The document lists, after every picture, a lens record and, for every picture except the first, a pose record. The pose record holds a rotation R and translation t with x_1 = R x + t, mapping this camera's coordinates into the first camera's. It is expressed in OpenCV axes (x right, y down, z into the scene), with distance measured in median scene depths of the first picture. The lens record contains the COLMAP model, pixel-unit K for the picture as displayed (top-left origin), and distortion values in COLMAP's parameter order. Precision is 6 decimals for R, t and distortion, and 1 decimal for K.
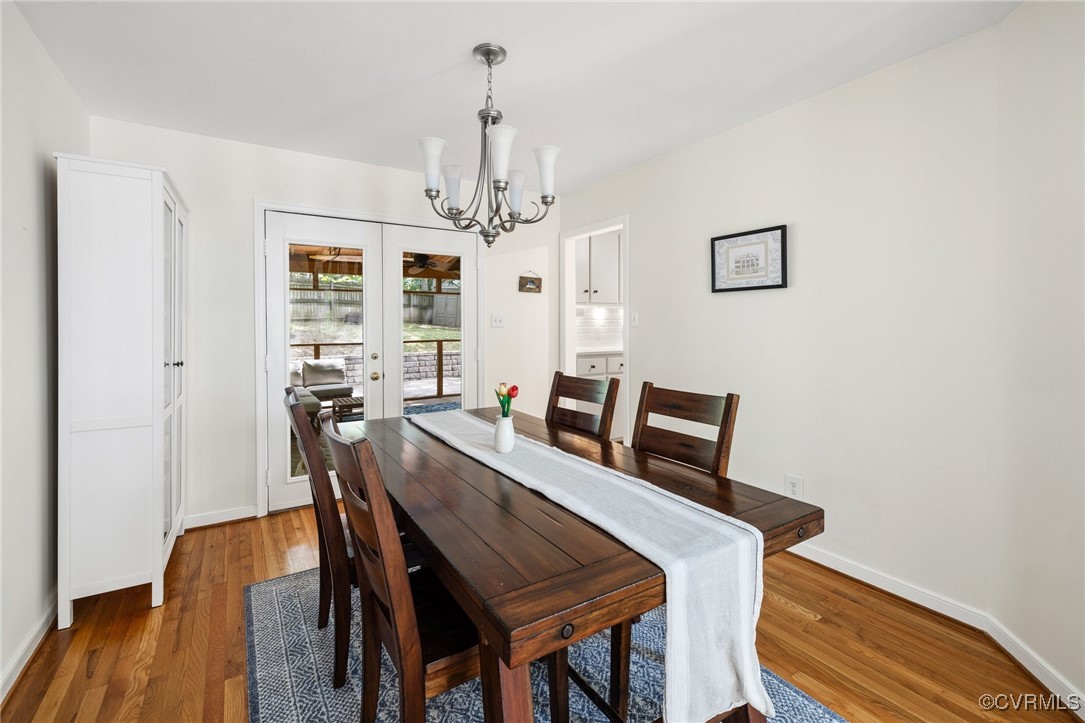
lens RADIAL K [[471.4, 0, 524.0], [0, 471.4, 332.2], [0, 0, 1]] dist [0.001626, -0.000076]
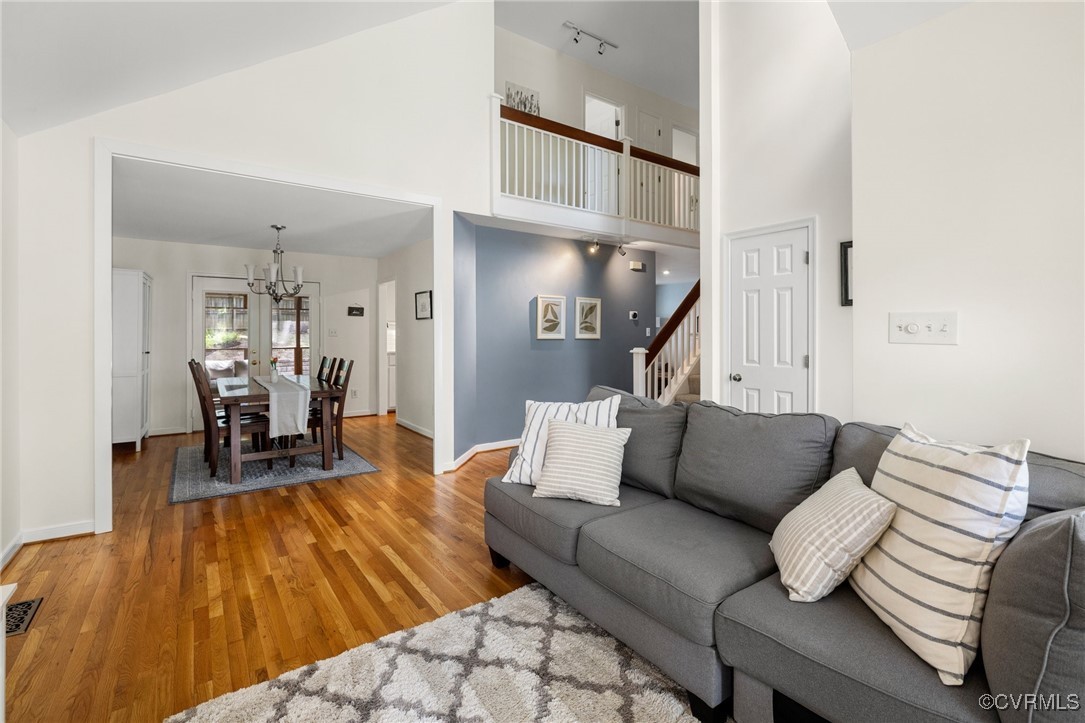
lens RADIAL K [[508.0, 0, 538.5], [0, 508.0, 334.0], [0, 0, 1]] dist [-0.002270, -0.000131]
pose [[0.999032, 0.002891, 0.043884, 0.837524], [-0.002173, 0.999863, -0.016420, 0.013546], [-0.043926, 0.016308, 0.998902, -1.228715]]
